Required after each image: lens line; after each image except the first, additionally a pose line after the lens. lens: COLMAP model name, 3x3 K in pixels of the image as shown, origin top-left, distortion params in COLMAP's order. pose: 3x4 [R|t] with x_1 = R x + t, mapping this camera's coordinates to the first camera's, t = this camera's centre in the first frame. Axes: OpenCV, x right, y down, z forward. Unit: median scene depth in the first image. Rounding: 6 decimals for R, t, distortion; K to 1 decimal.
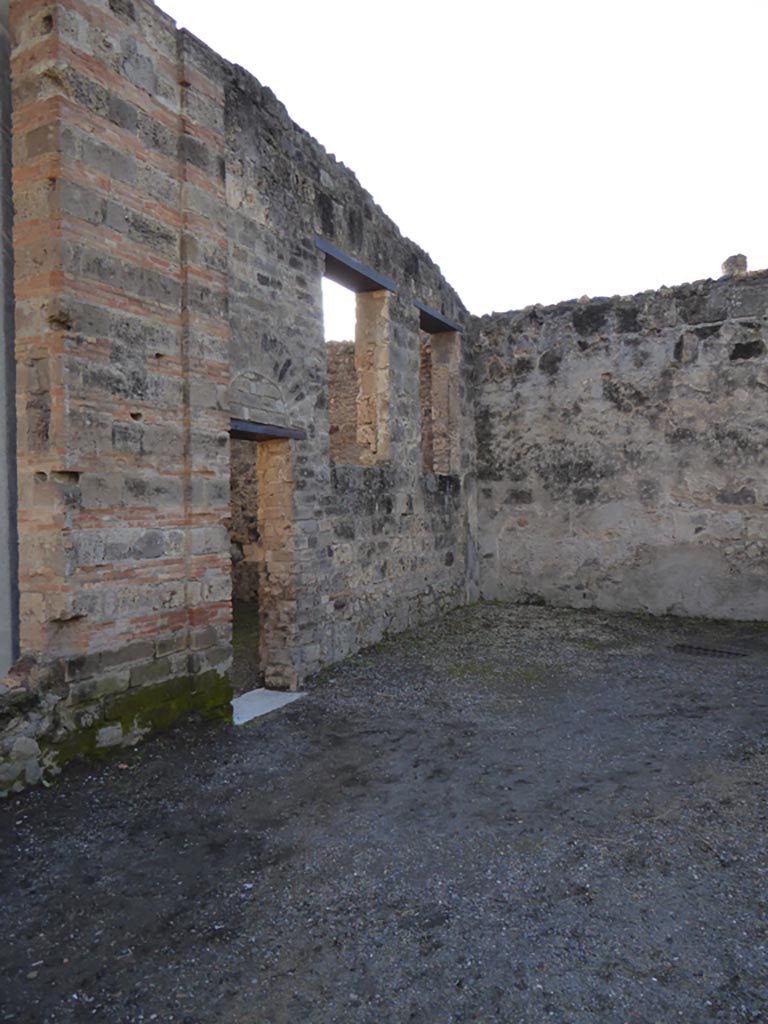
lens RADIAL K [[721.3, 0, 382.3], [0, 721.3, 513.7], [0, 0, 1]] dist [-0.034041, 0.009317]
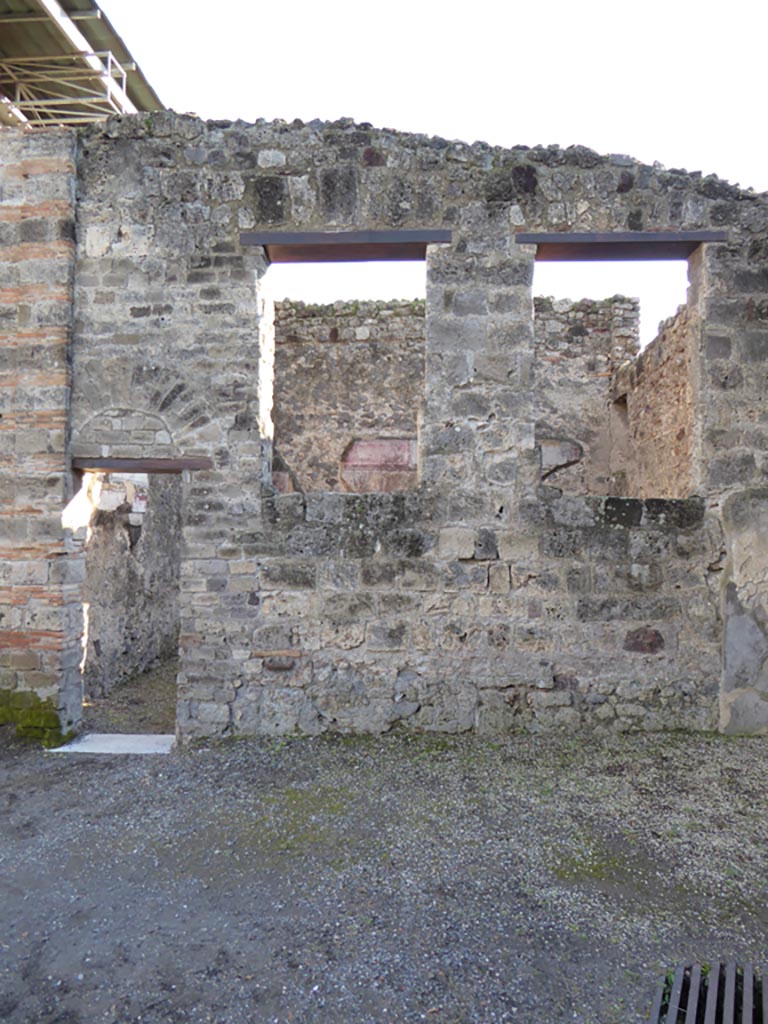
lens RADIAL K [[721.3, 0, 388.2], [0, 721.3, 516.4], [0, 0, 1]] dist [-0.034041, 0.009317]
pose [[0.411240, -0.009194, -0.911481, 0.790133], [-0.021312, 0.999579, -0.019698, -0.031514], [0.911278, 0.027526, 0.410871, 0.837708]]
